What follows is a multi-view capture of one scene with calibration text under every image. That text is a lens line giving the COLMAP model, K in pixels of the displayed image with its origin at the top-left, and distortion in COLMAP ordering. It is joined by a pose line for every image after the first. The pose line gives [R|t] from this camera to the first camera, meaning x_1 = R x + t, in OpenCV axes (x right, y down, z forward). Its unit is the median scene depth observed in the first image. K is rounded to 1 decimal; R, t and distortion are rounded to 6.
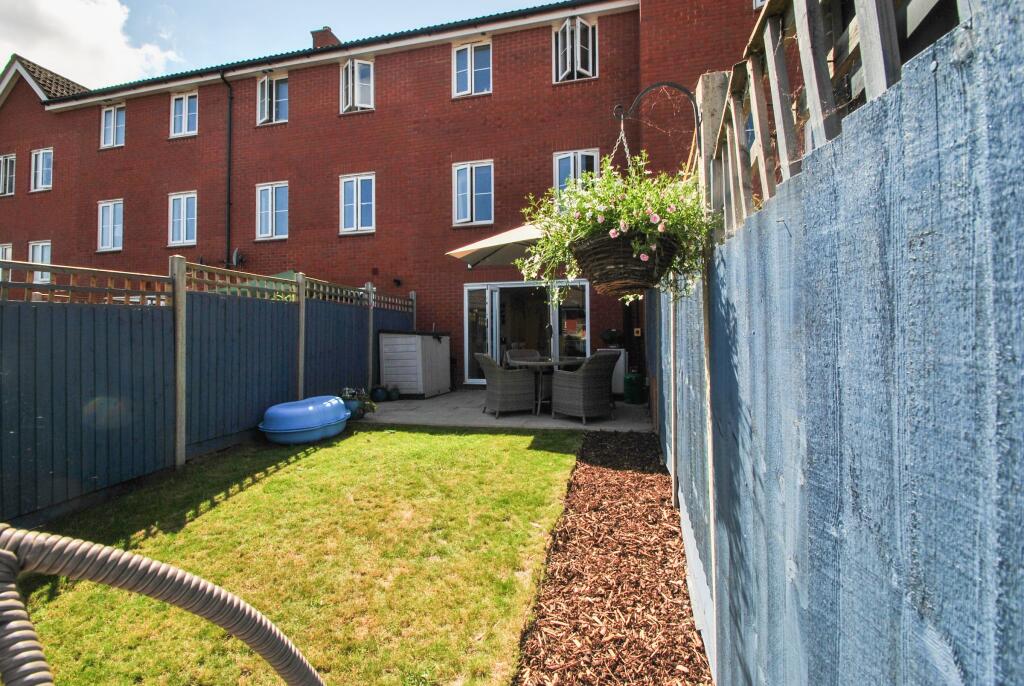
lens RADIAL K [[492.7, 0, 510.8], [0, 492.7, 314.1], [0, 0, 1]] dist [0.019361, -0.018814]
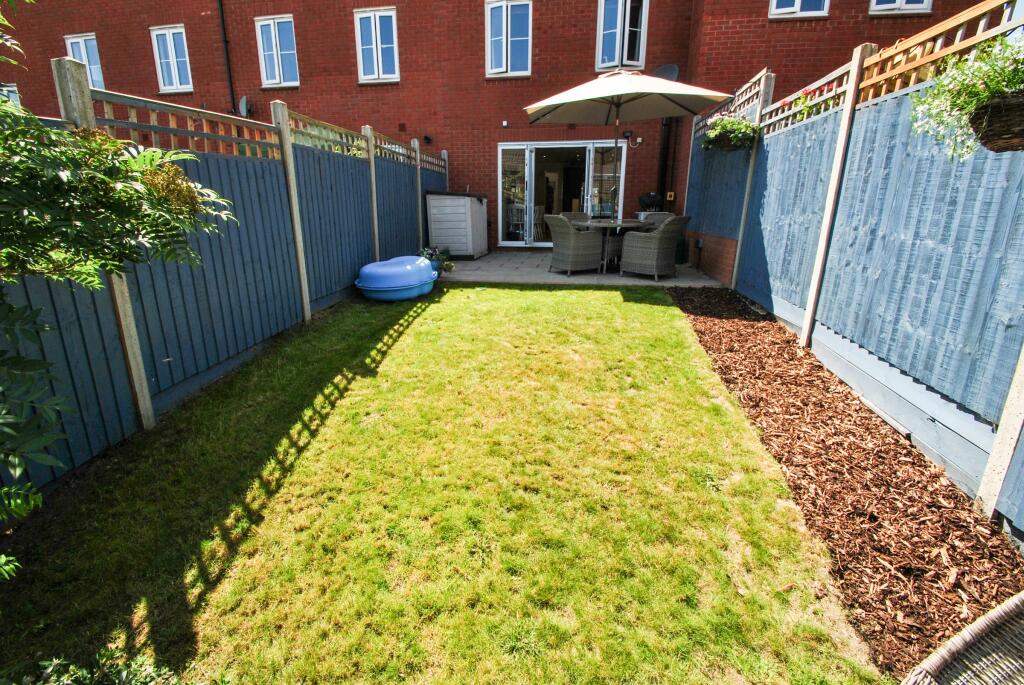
lens RADIAL K [[466.1, 0, 501.1], [0, 466.1, 327.9], [0, 0, 1]] dist [0.009338, -0.015230]
pose [[0.996040, -0.014222, 0.087757, -0.344975], [-0.013088, 0.952907, 0.302981, 0.014855], [-0.087934, -0.302930, 0.948948, 0.019230]]
